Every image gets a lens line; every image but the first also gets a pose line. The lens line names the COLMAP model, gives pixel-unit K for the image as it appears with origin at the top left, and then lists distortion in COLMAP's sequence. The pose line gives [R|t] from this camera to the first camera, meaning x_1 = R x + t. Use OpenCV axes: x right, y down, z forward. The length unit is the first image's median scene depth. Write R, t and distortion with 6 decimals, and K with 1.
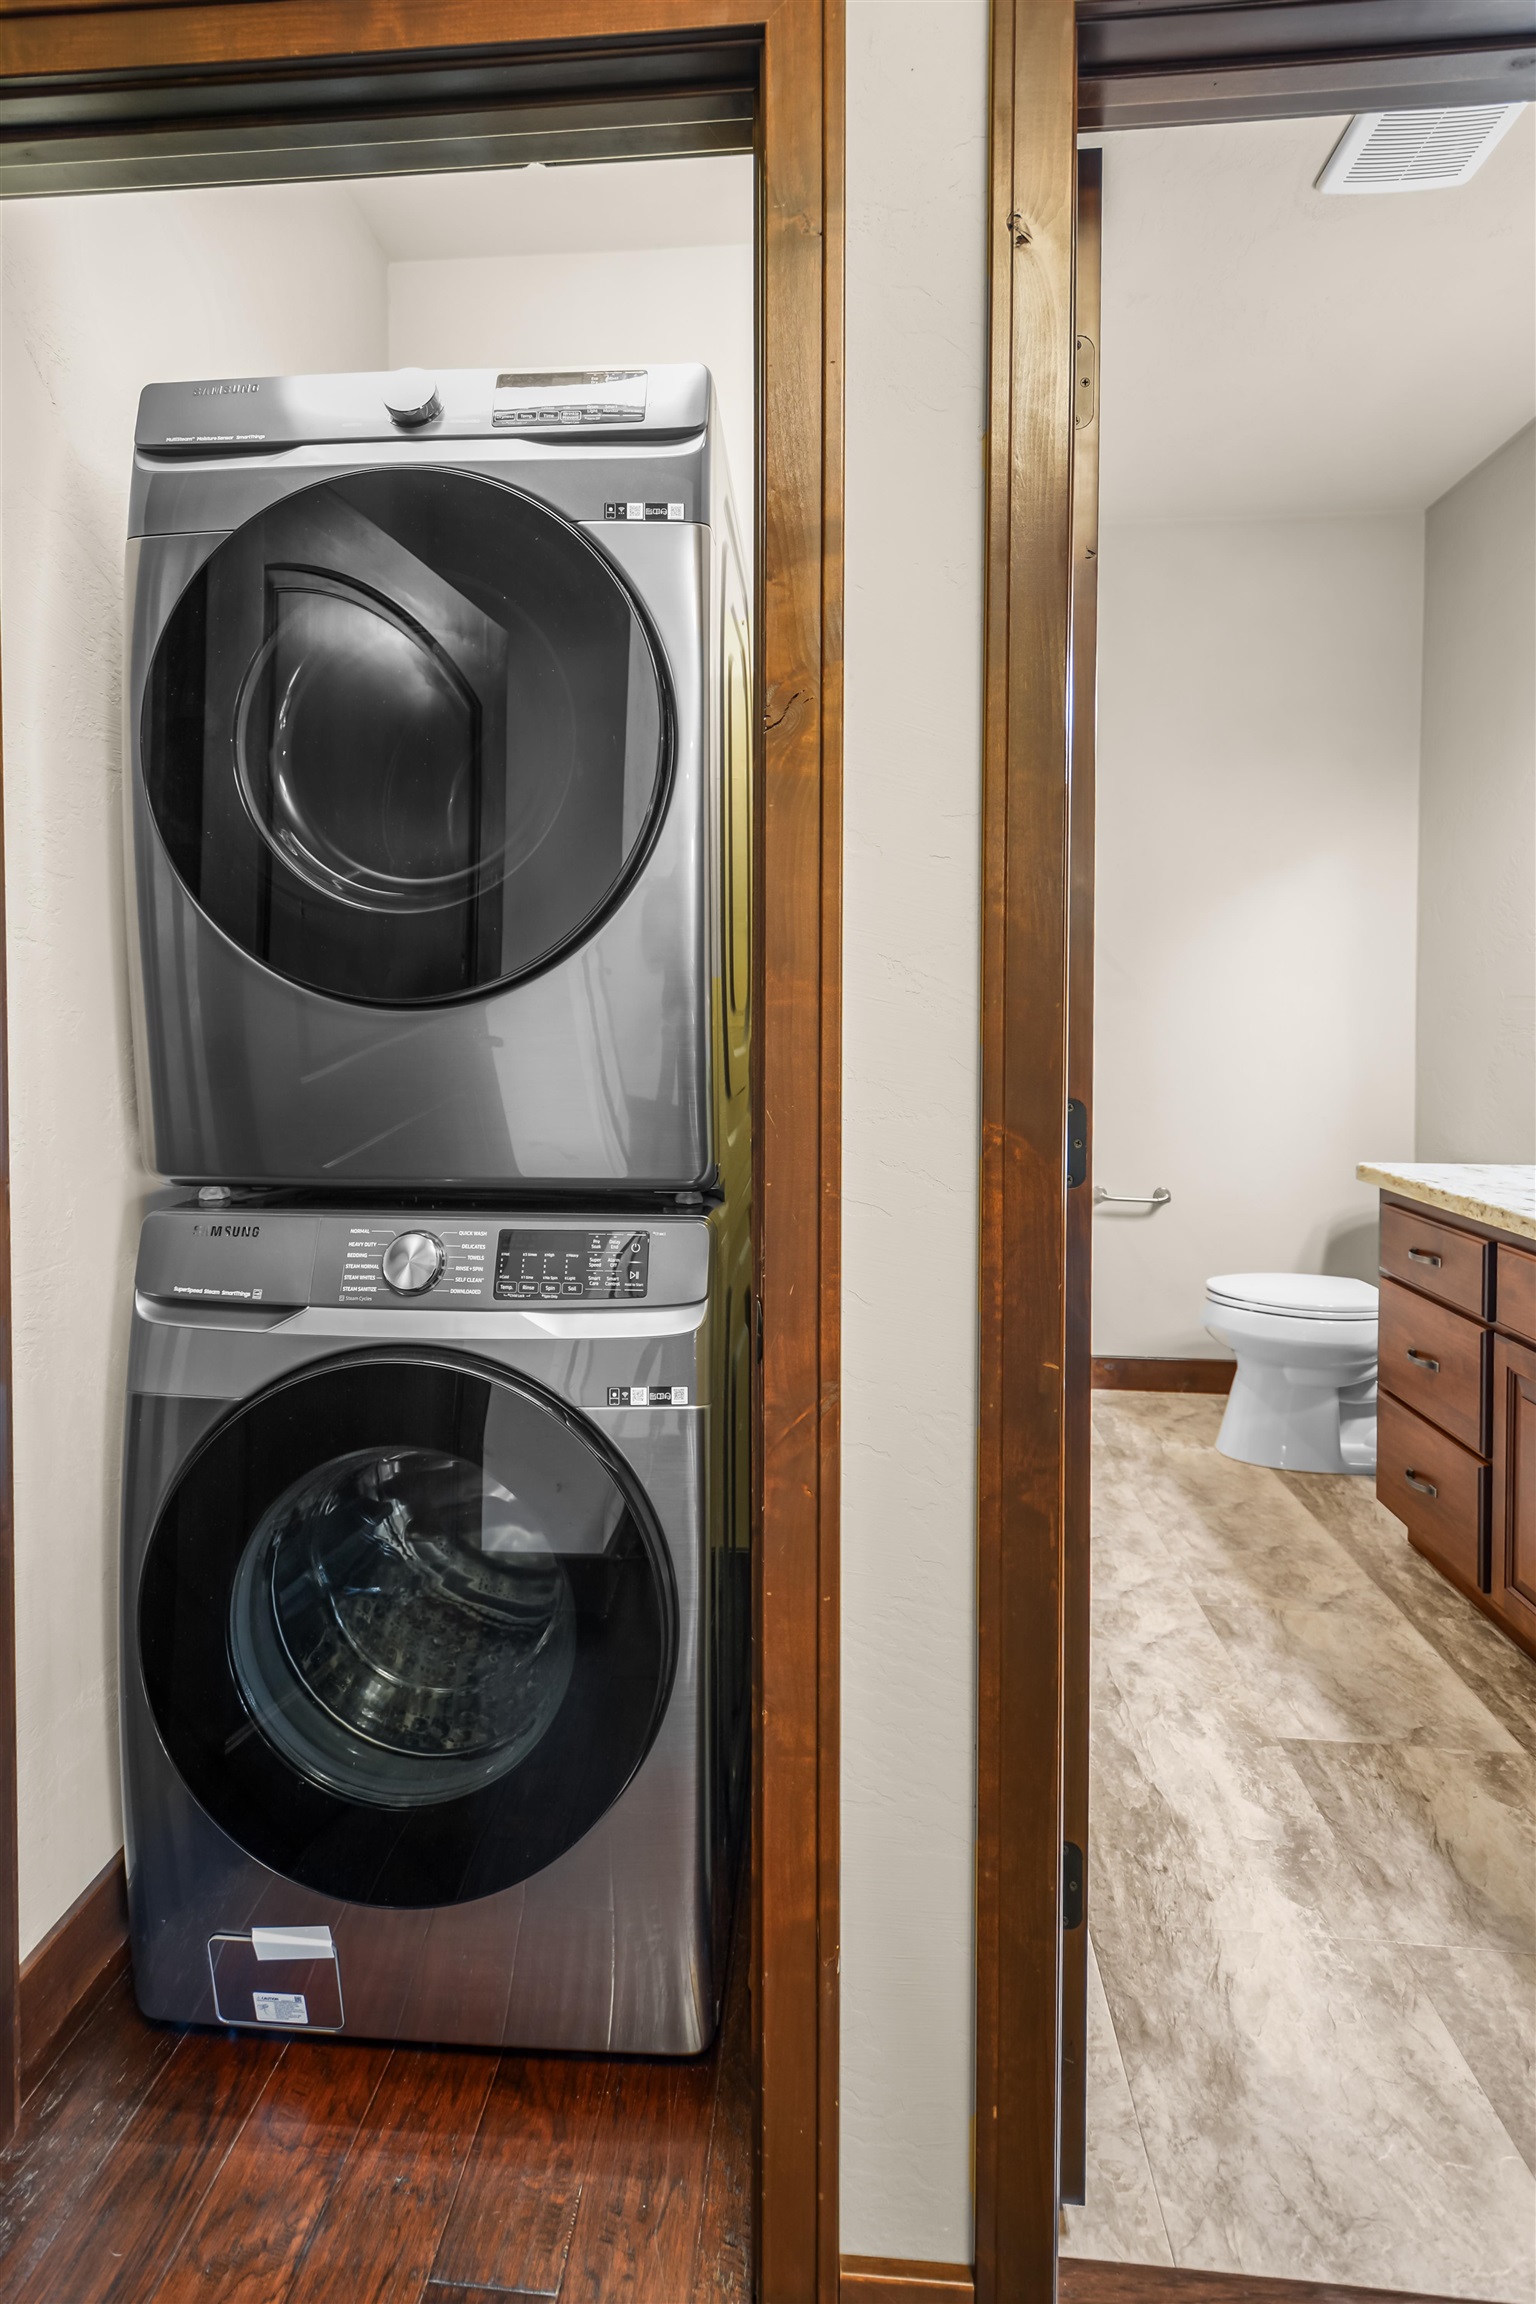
lens RADIAL K [[1063.0, 0, 769.1], [0, 1063.0, 1003.5], [0, 0, 1]] dist [0.010436, -0.004241]
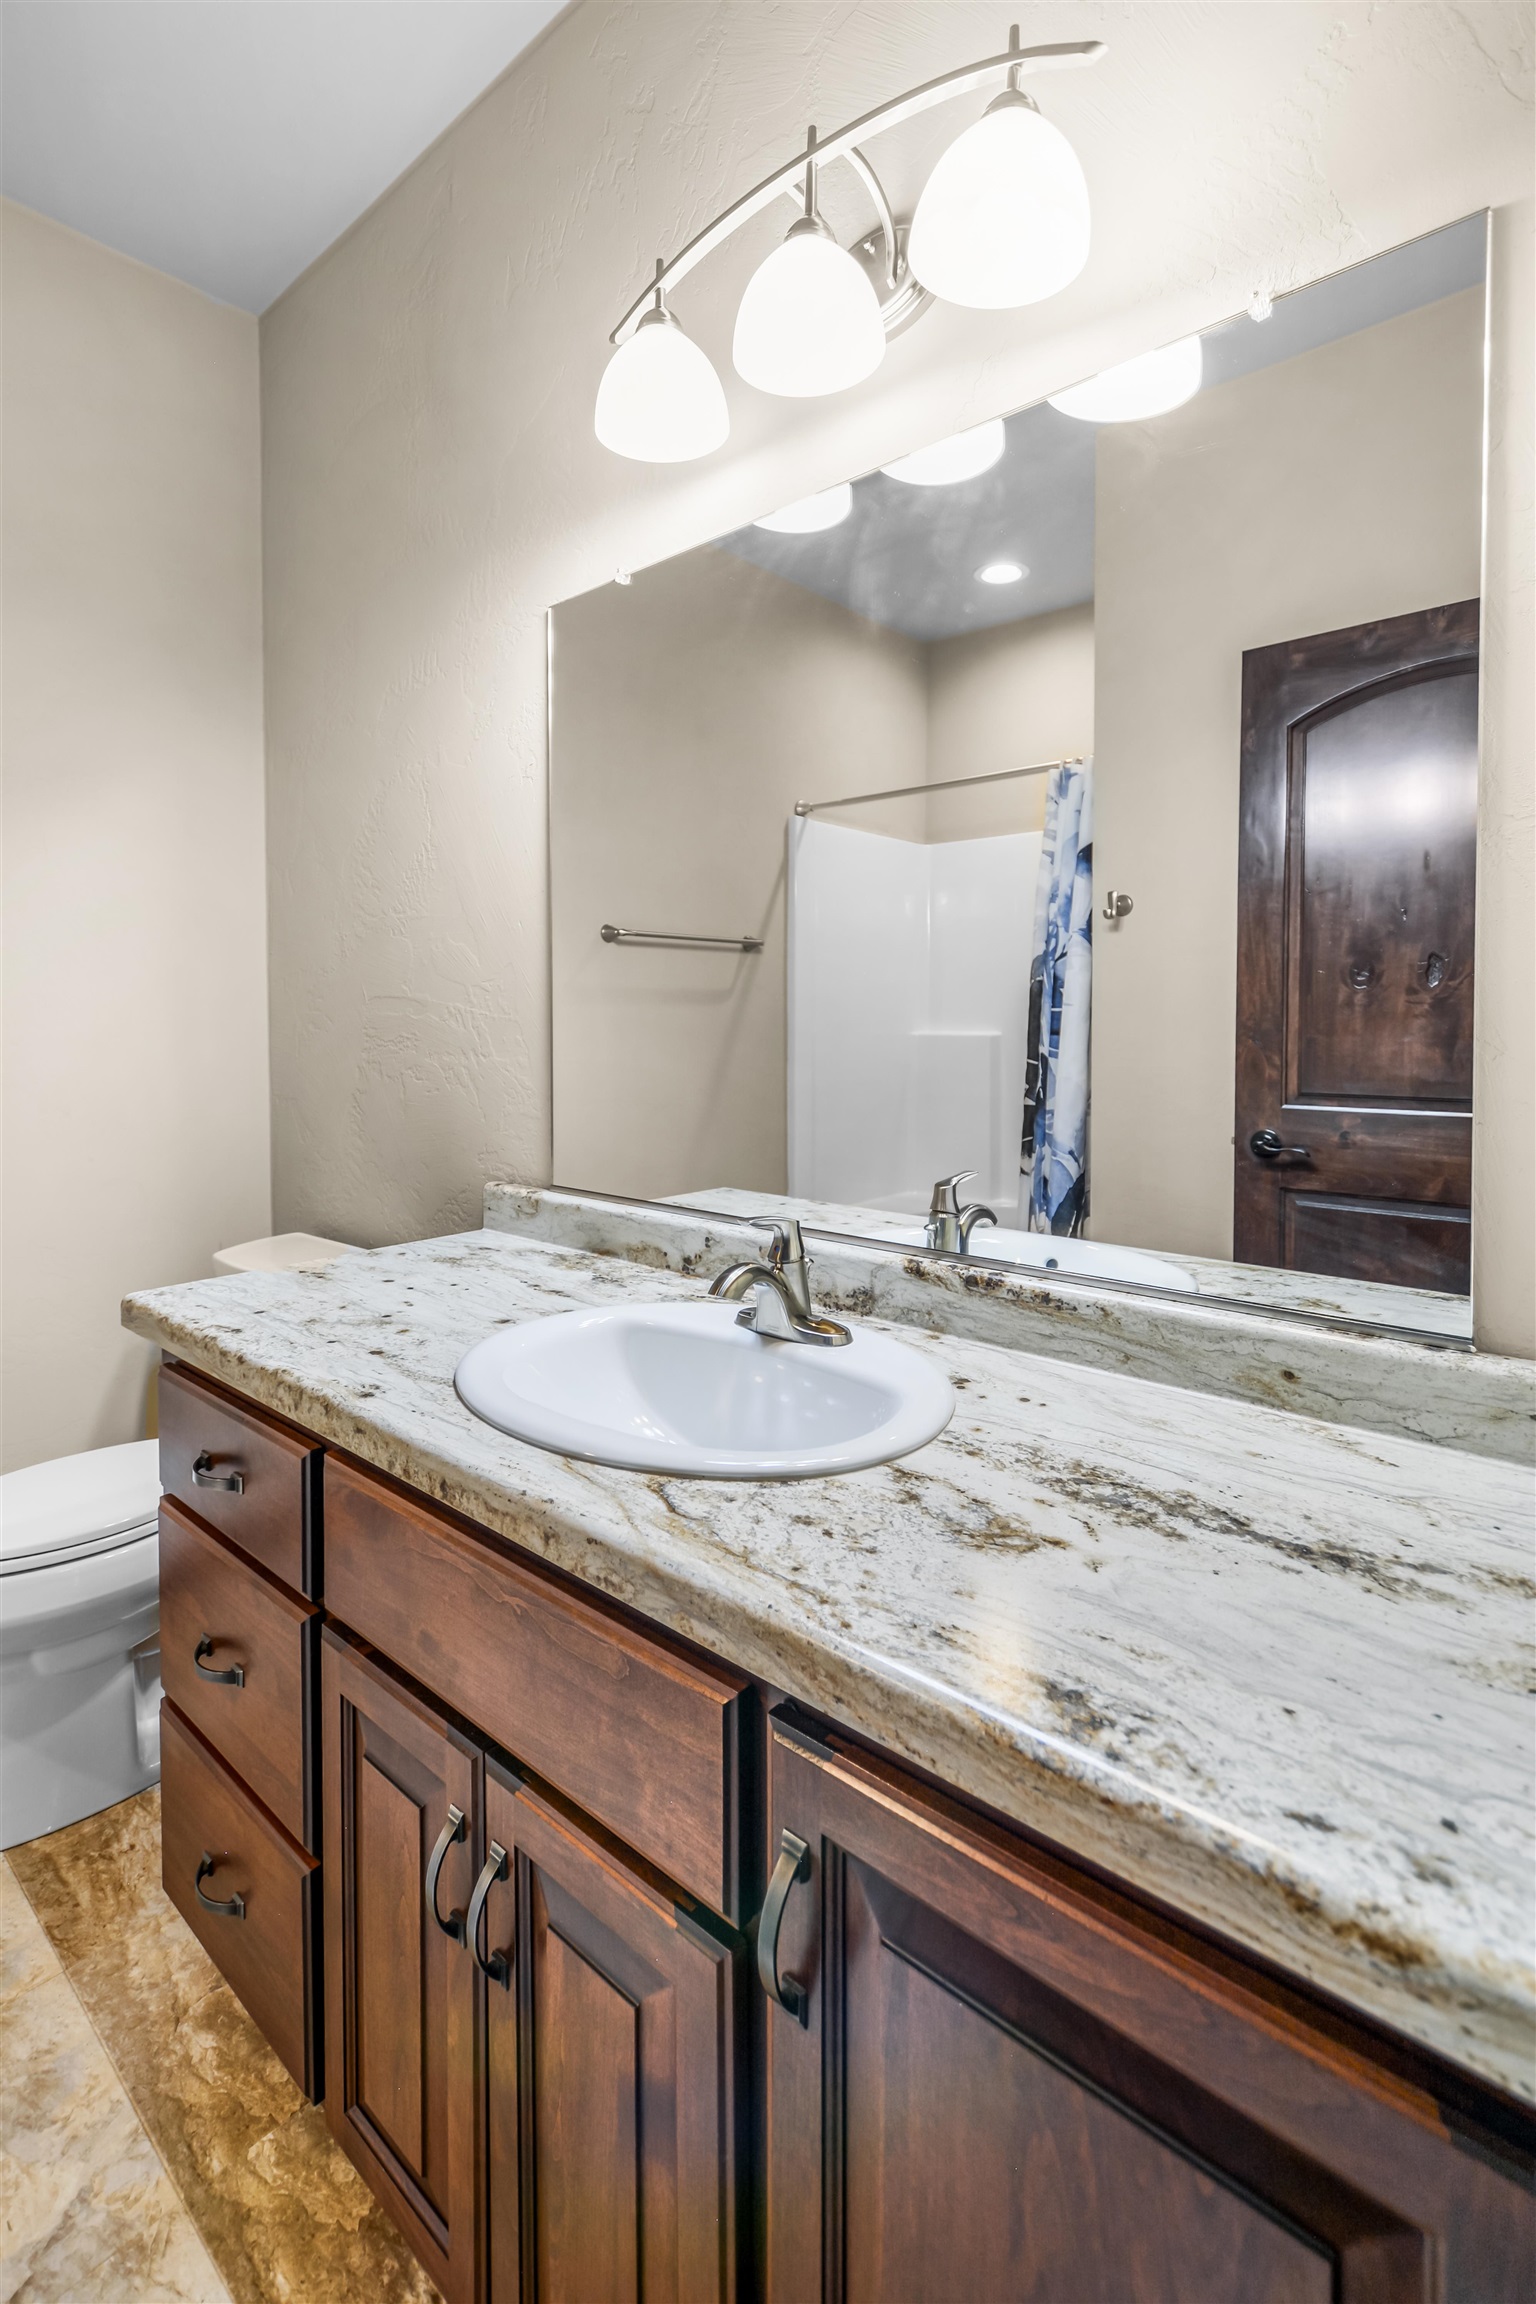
lens RADIAL K [[1063.0, 0, 769.1], [0, 1063.0, 1003.5], [0, 0, 1]] dist [0.010436, -0.004241]
pose [[0.598478, -0.022226, 0.800831, 0.348432], [0.018980, 0.999728, 0.013562, -0.004502], [-0.800914, 0.007084, 0.598737, 0.442651]]
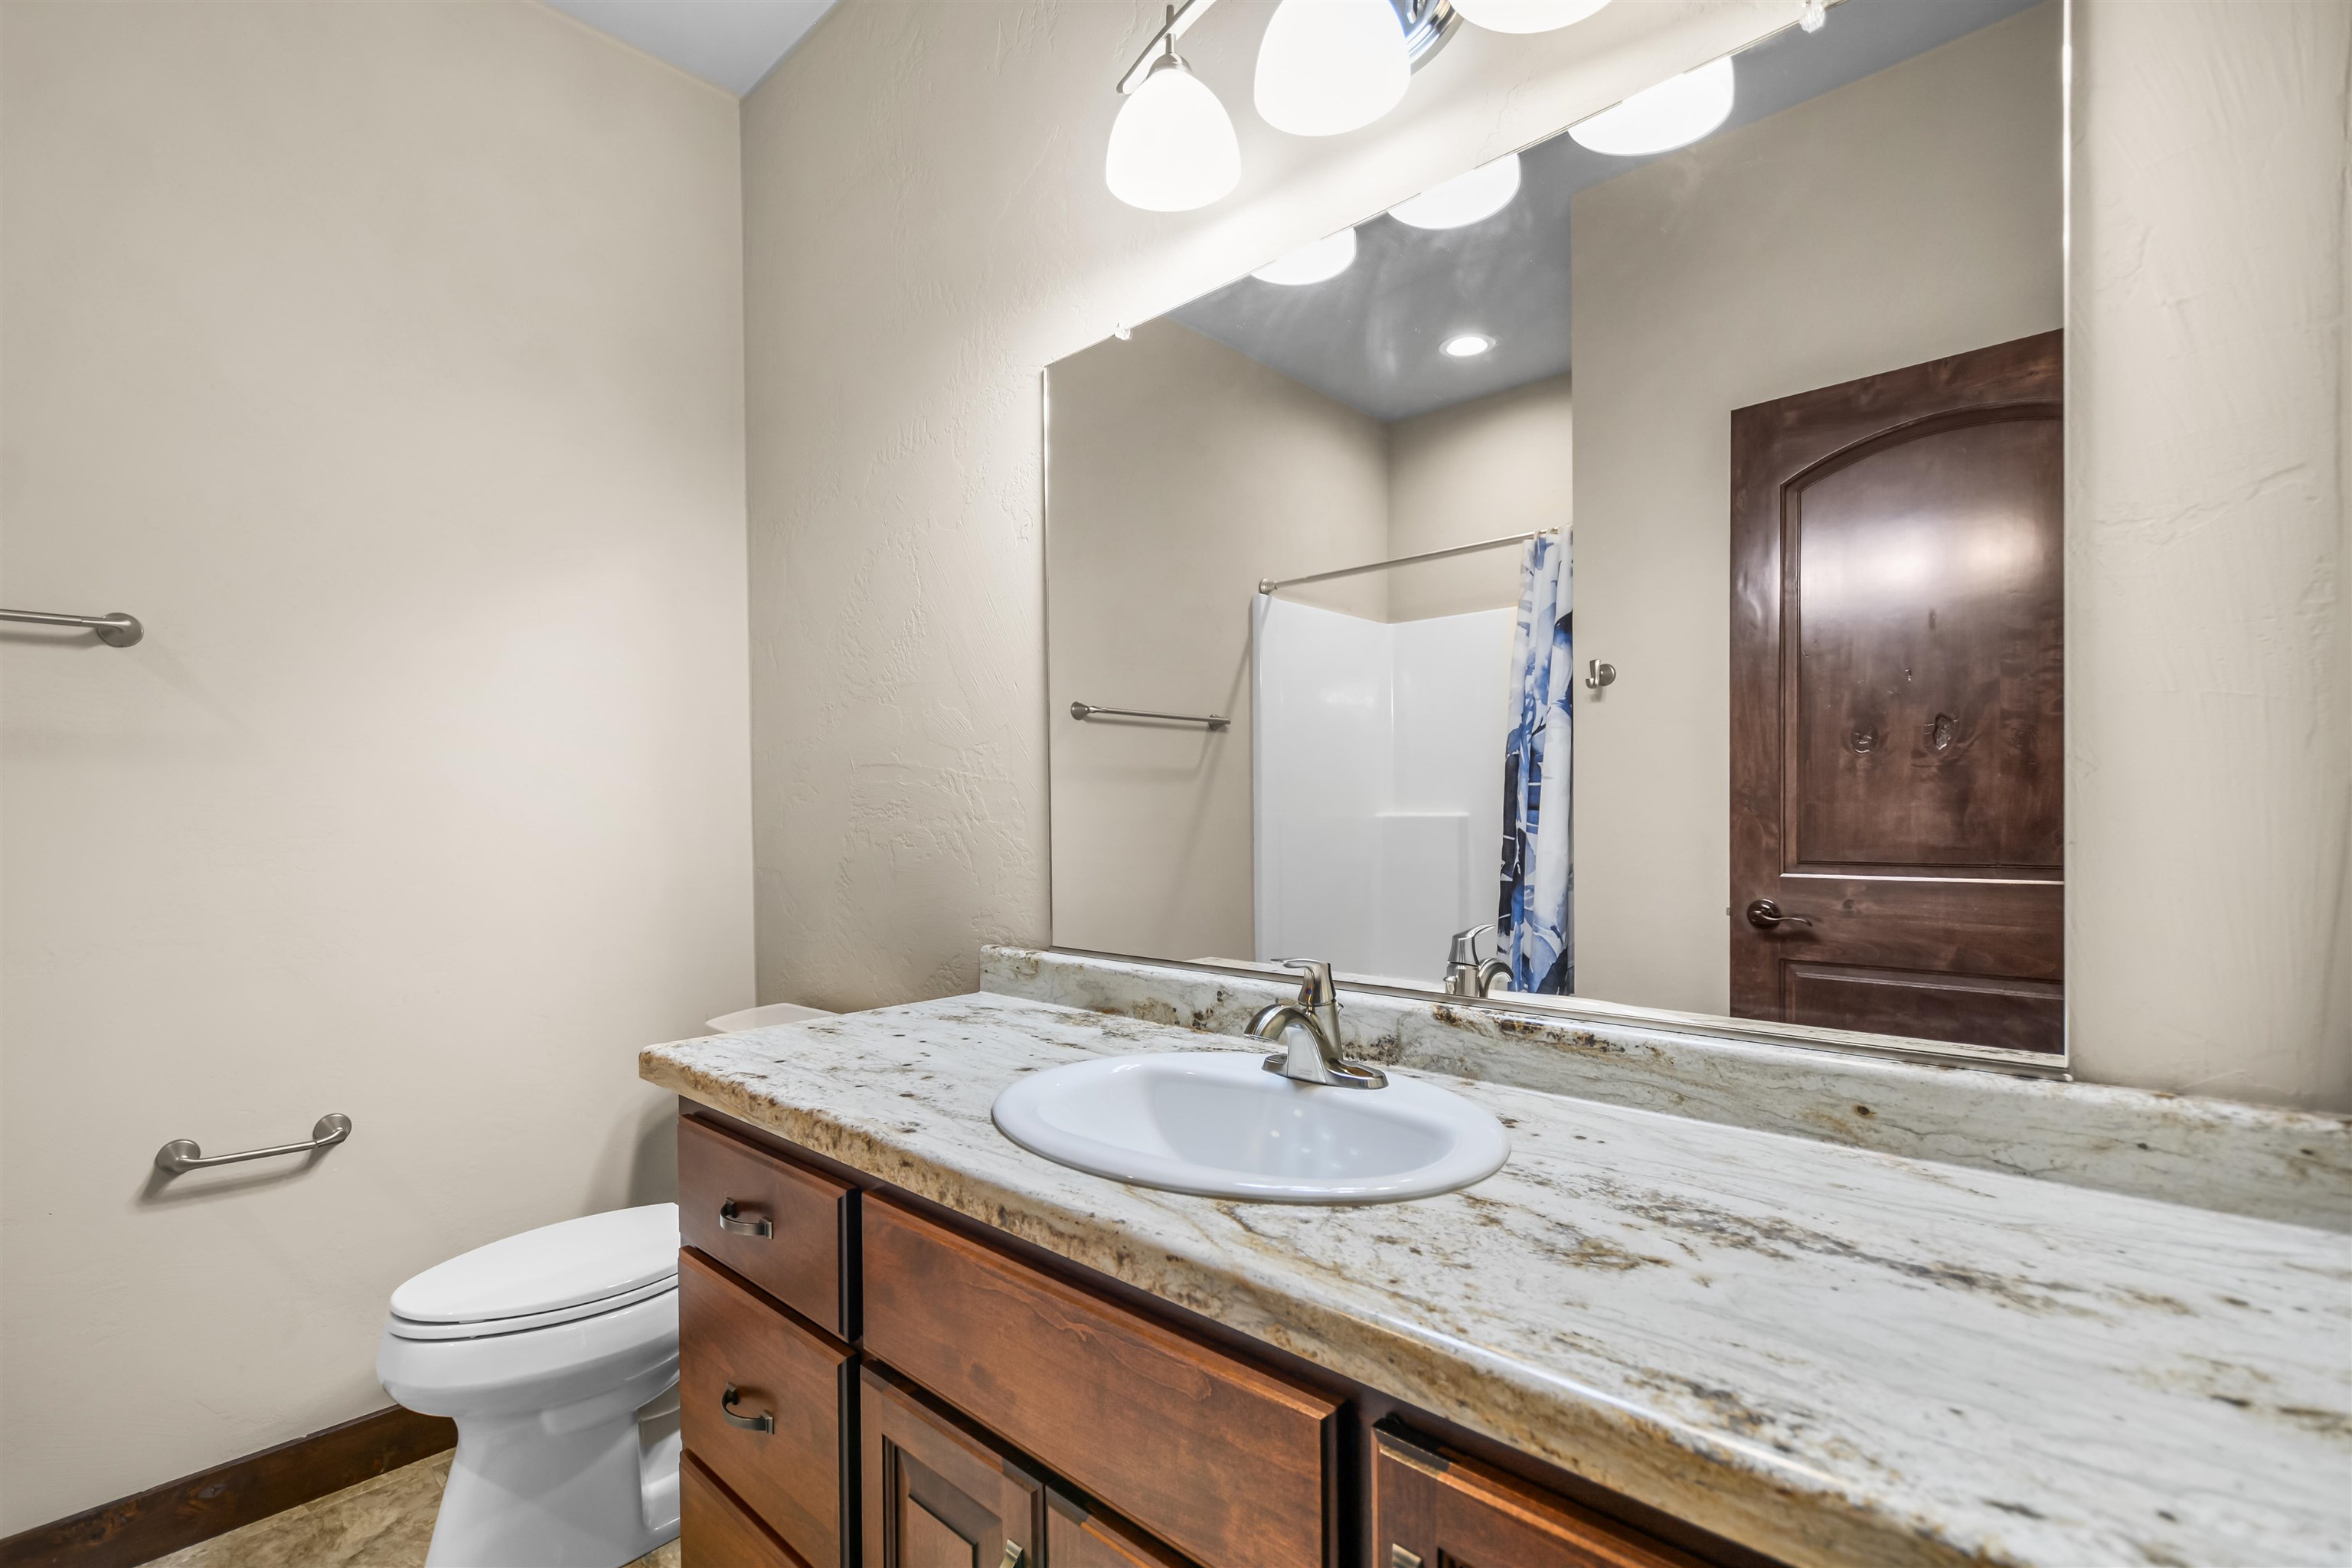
lens RADIAL K [[1069.1, 0, 1171.4], [0, 1069.1, 791.6], [0, 0, 1]] dist [0.013198, -0.005304]
pose [[0.623431, -0.017850, 0.781674, 0.322957], [0.025610, 0.999669, 0.002402, 0.023473], [-0.781459, 0.018521, 0.623682, 0.480640]]
